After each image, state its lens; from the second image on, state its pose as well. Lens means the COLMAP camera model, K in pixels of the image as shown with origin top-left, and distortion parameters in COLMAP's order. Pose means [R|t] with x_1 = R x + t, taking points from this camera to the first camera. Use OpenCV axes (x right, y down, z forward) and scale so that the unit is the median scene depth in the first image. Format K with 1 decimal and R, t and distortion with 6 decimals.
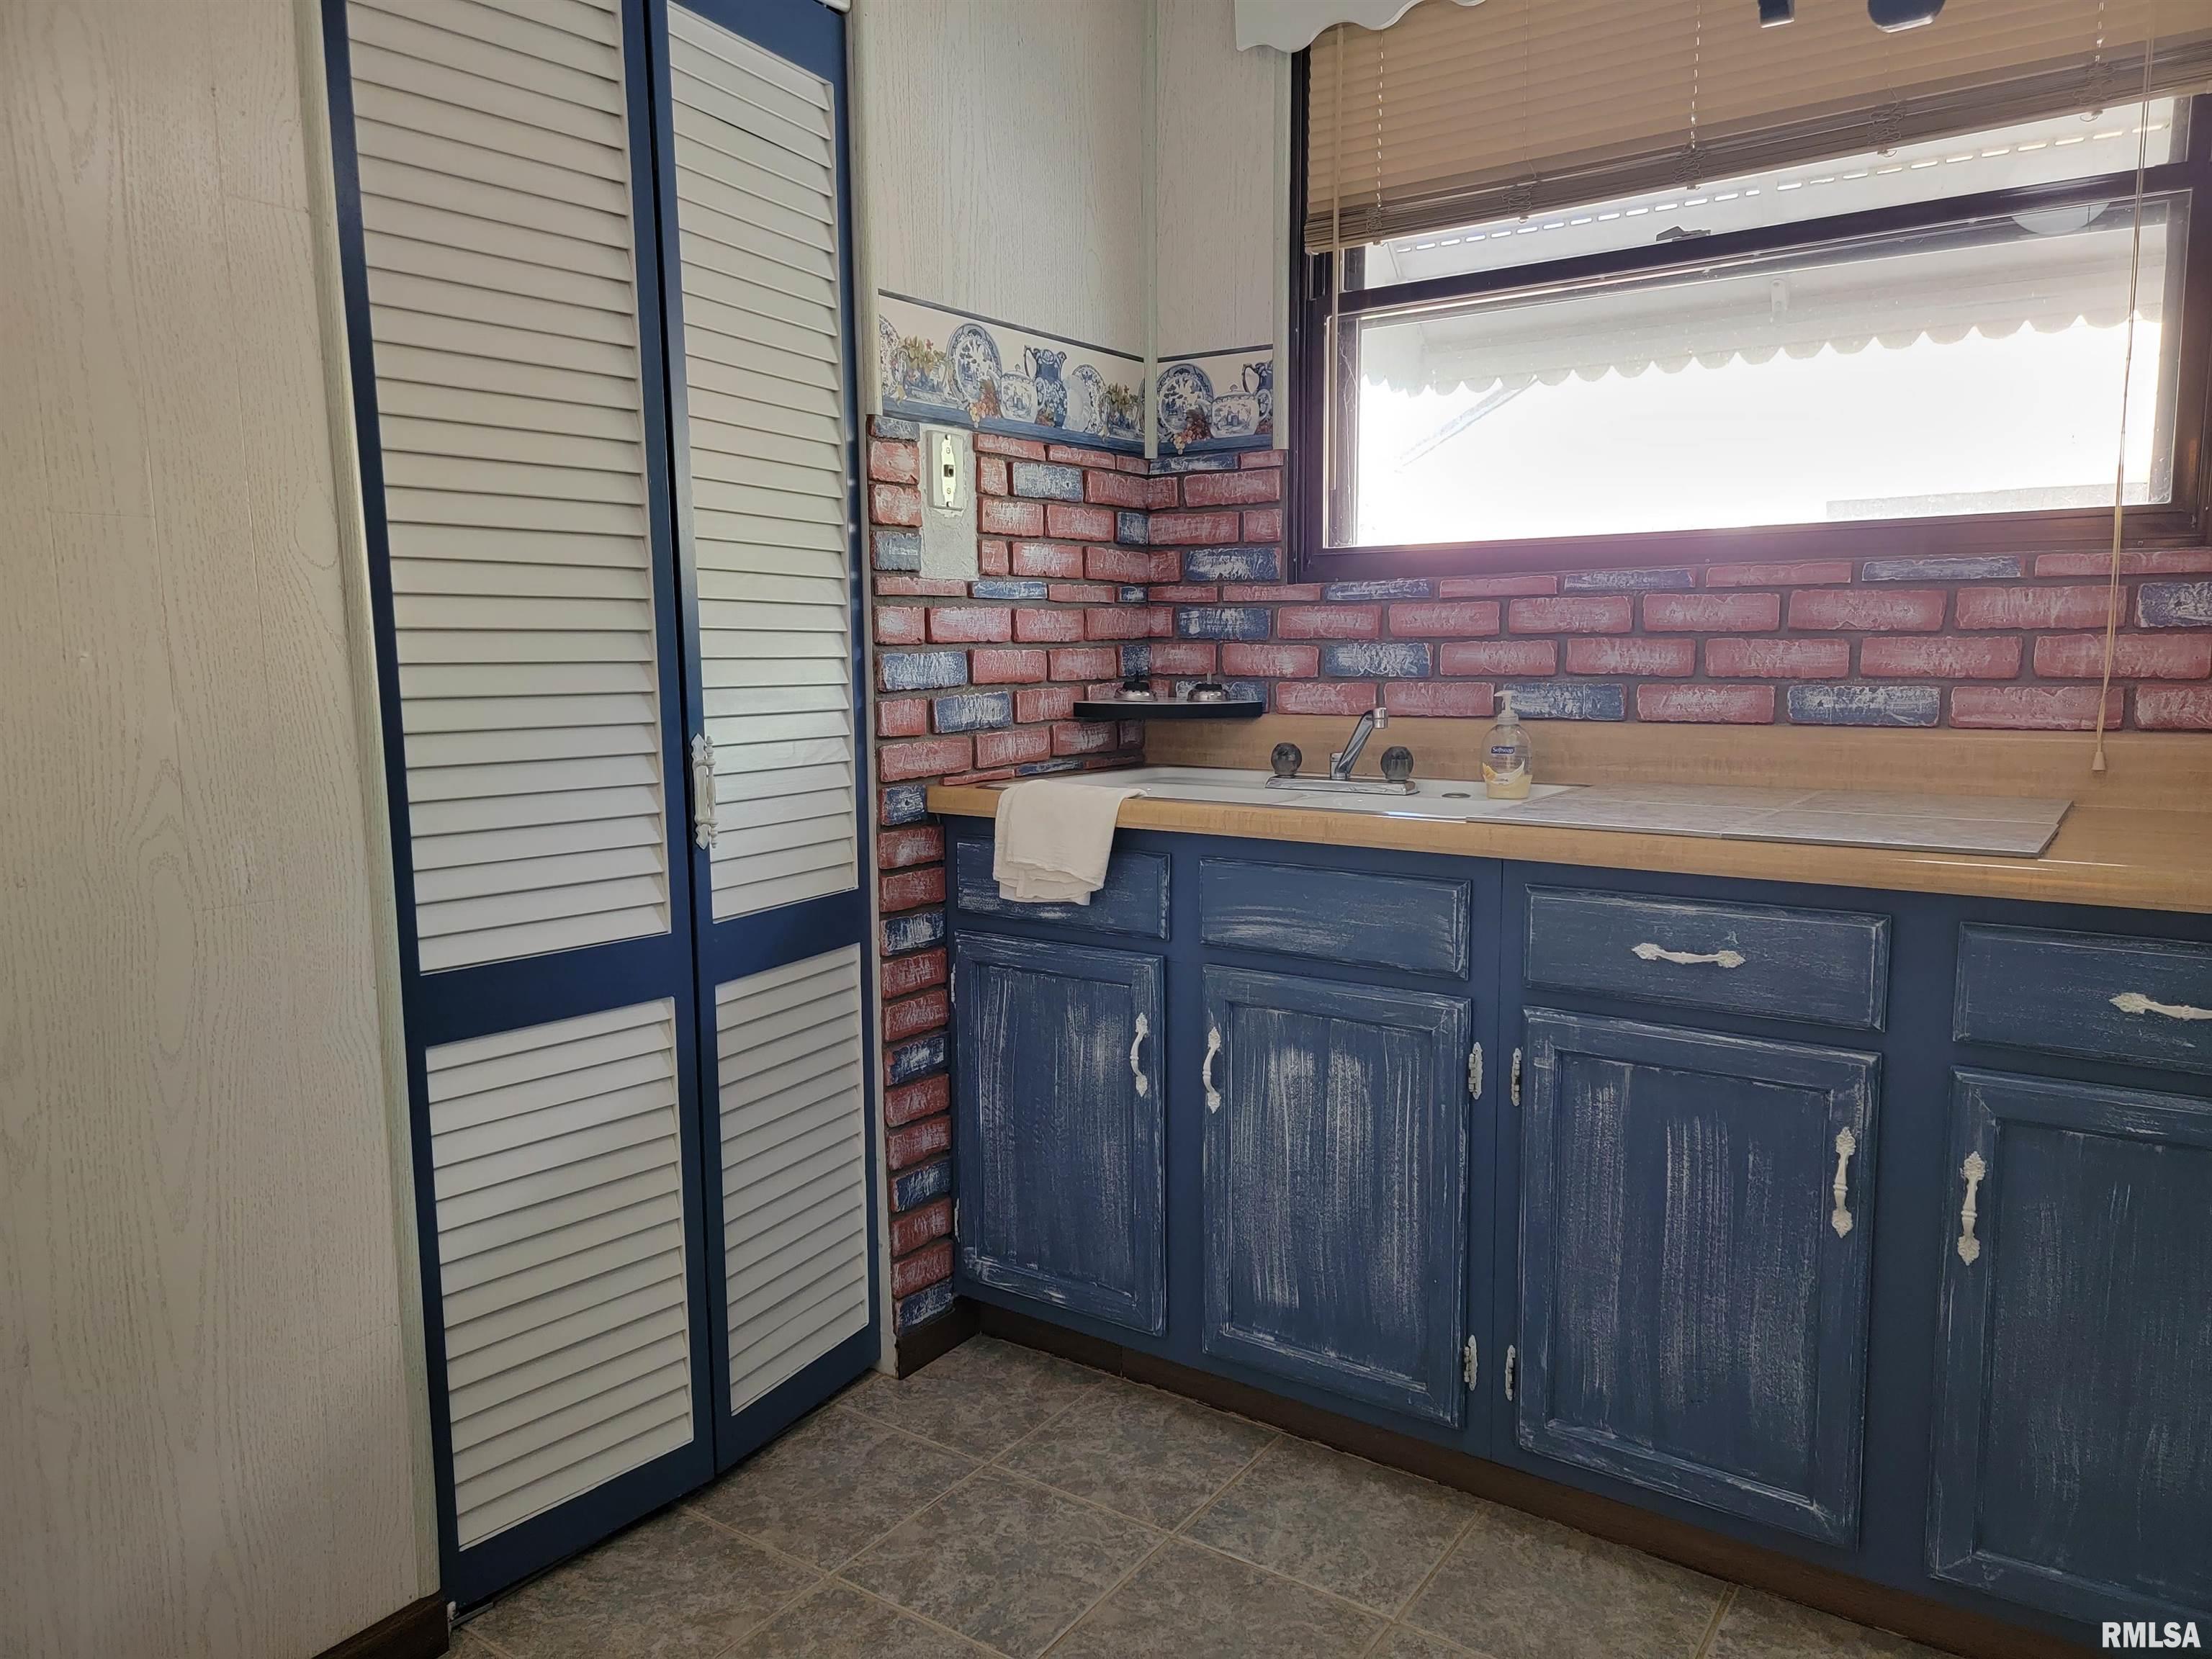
lens RADIAL K [[1523.6, 0, 1126.4], [0, 1523.6, 843.9], [0, 0, 1]] dist [0.091373, -0.083204]
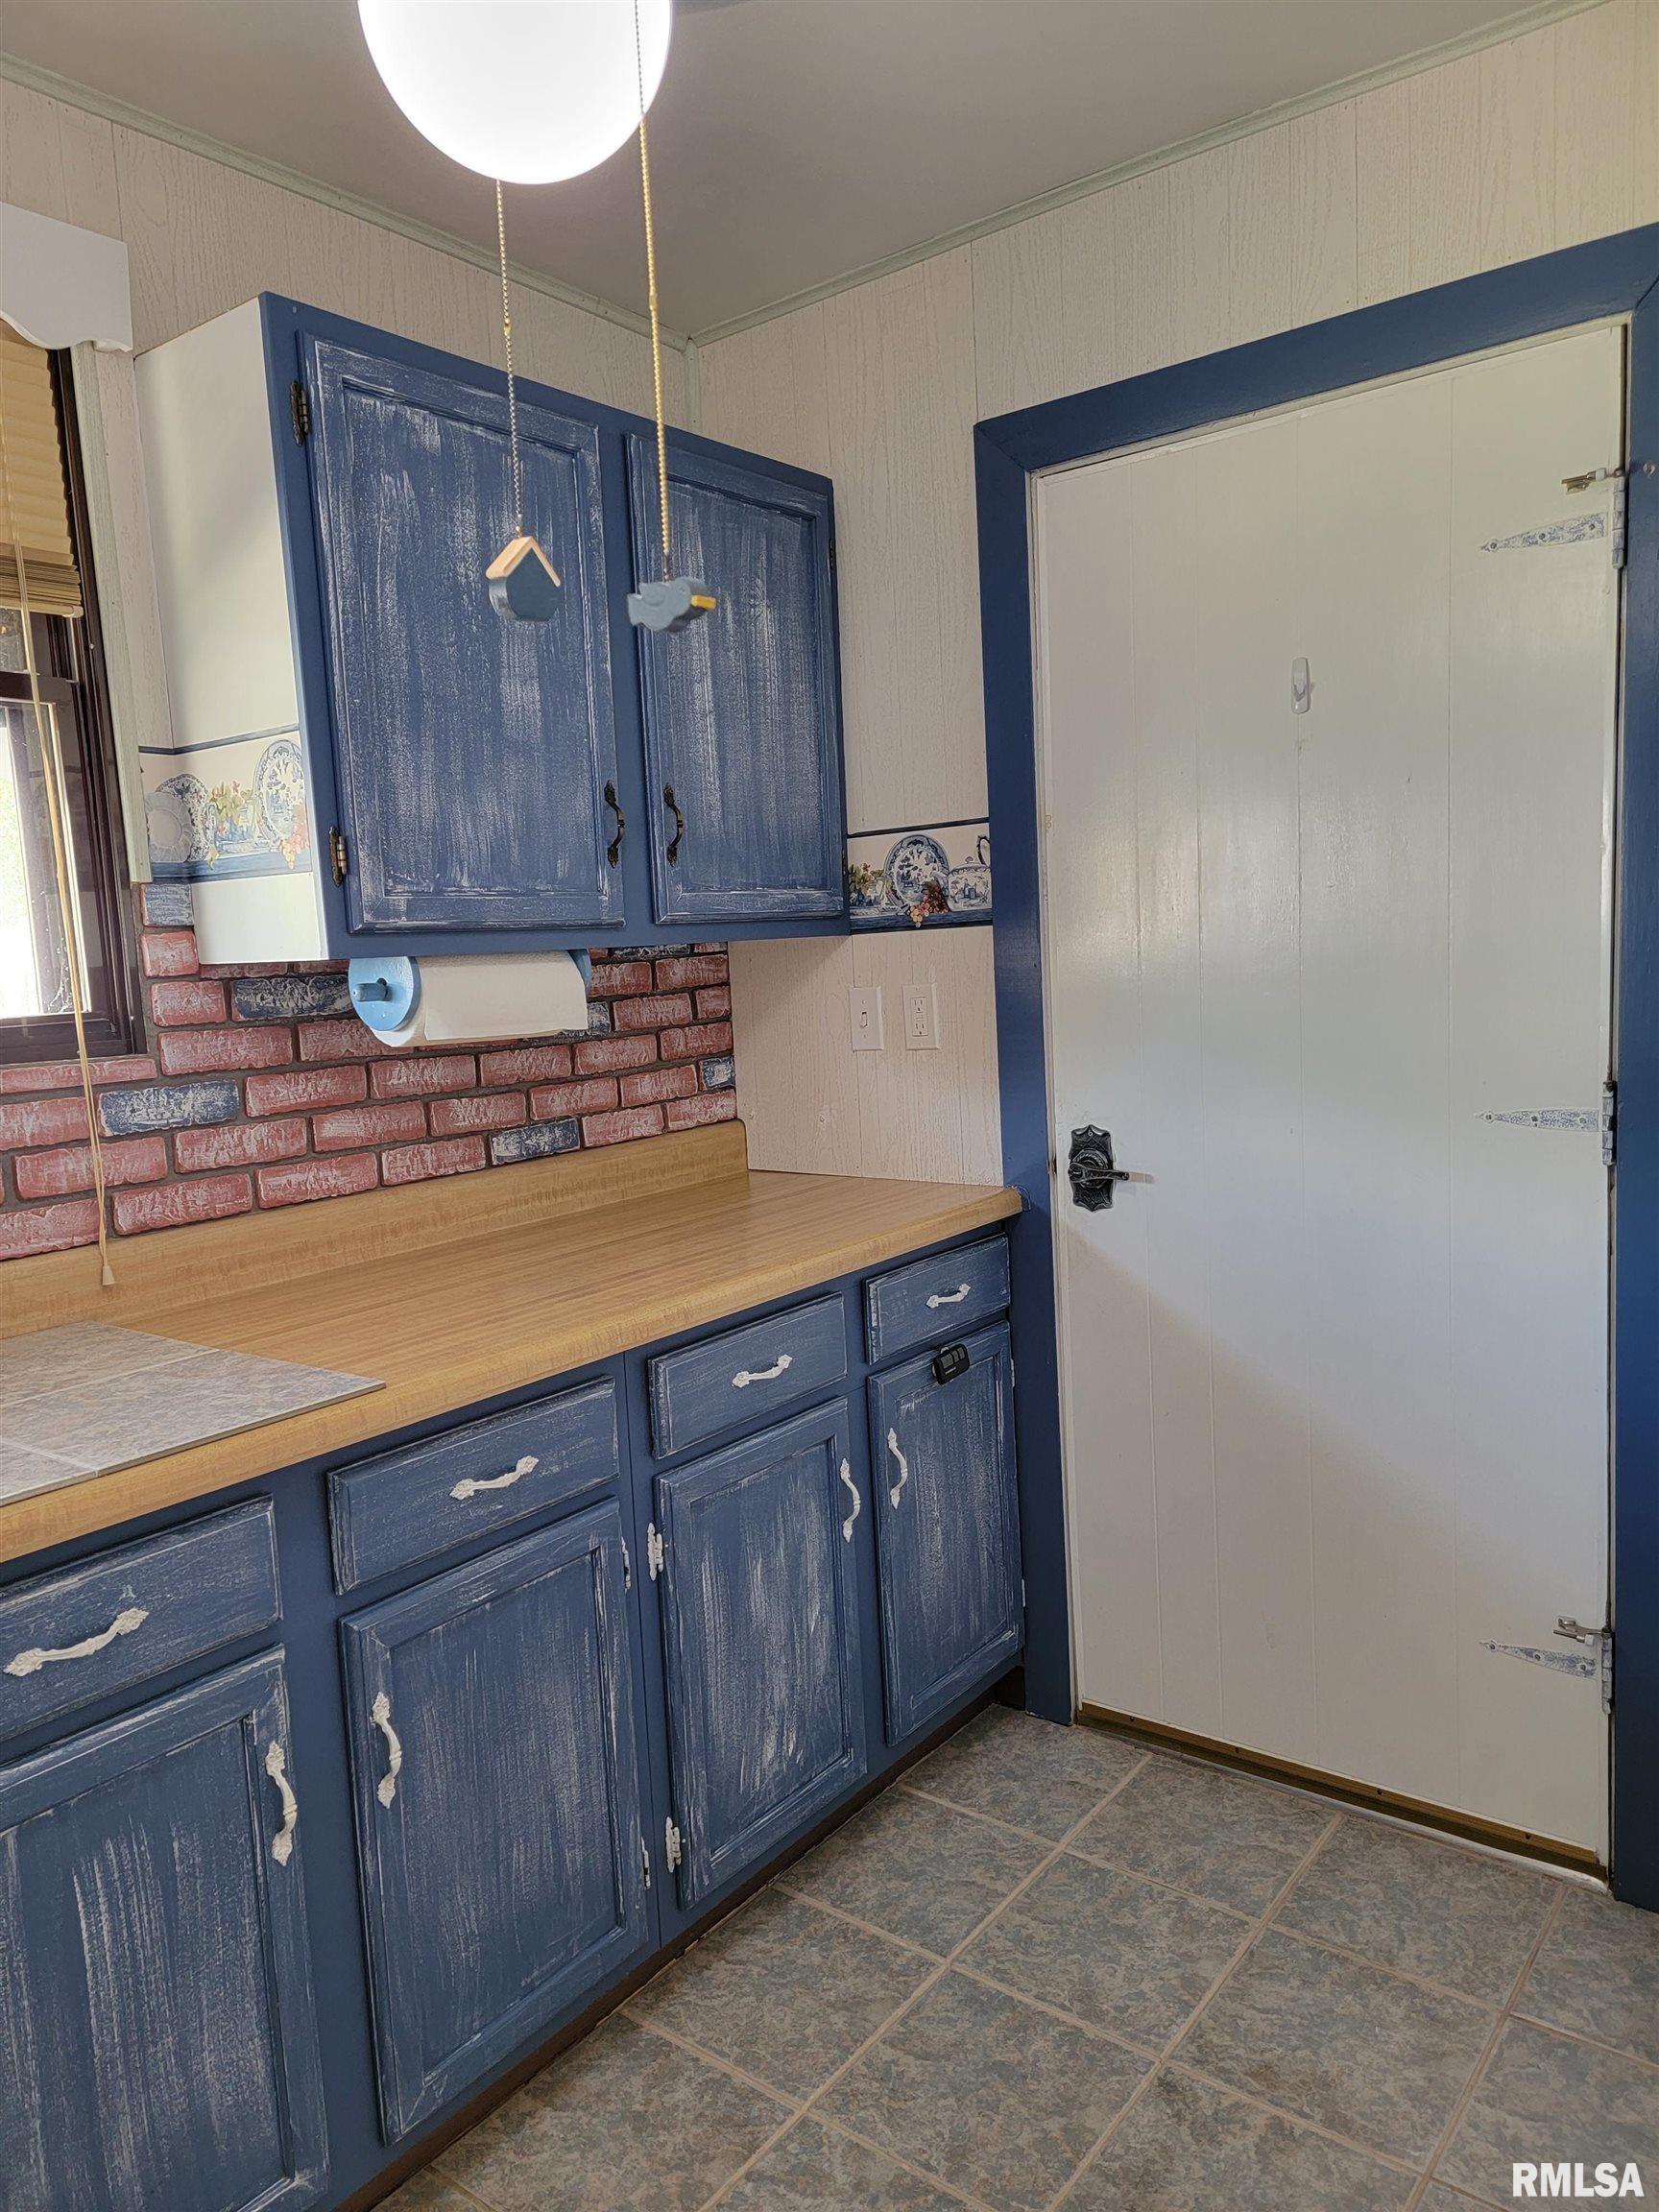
lens RADIAL K [[1526.8, 0, 823.8], [0, 1526.8, 1120.1], [0, 0, 1]] dist [0.083409, -0.070534]
pose [[0.060749, -0.109940, 0.992080, -0.278955], [0.177502, 0.979264, 0.097650, -0.152710], [-0.982244, 0.170164, 0.079004, 0.437781]]
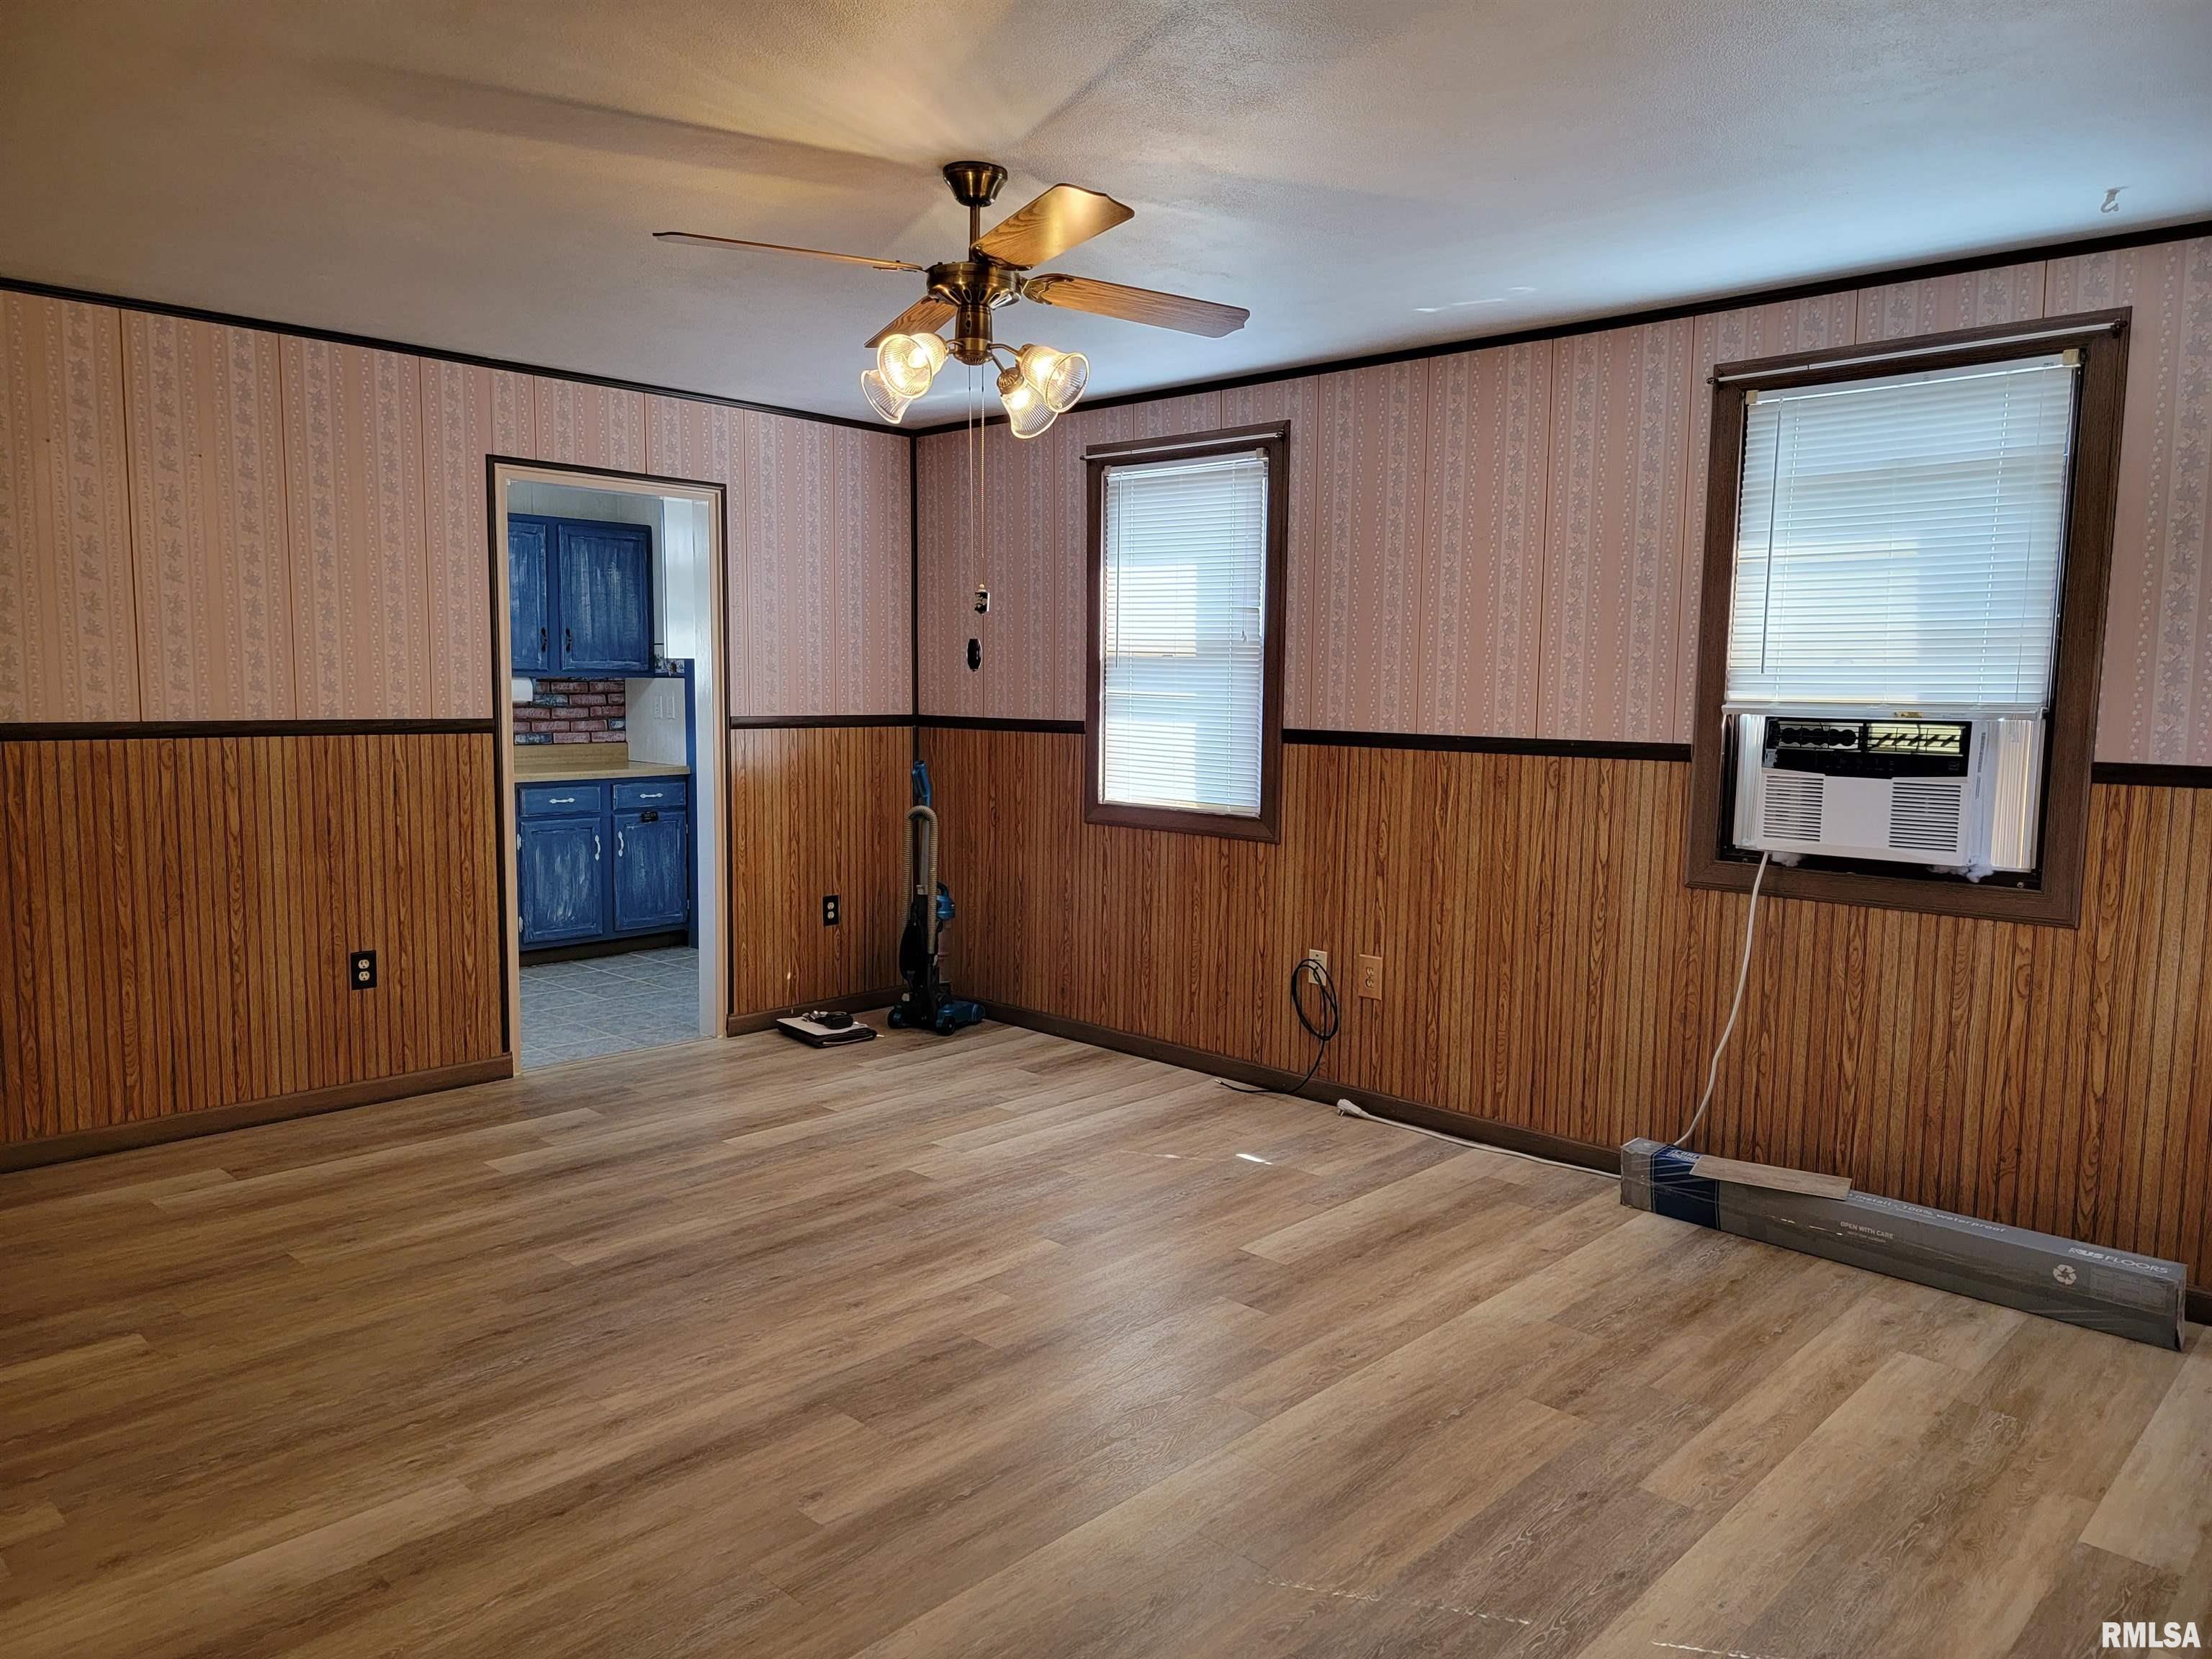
lens RADIAL K [[1526.8, 0, 1106.0], [0, 1526.8, 829.5], [0, 0, 1]] dist [0.083409, -0.070534]
pose [[0.150550, -0.089394, 0.984552, -2.489469], [0.110572, 0.991177, 0.073087, 0.034363], [-0.982399, 0.097861, 0.159106, -1.117126]]
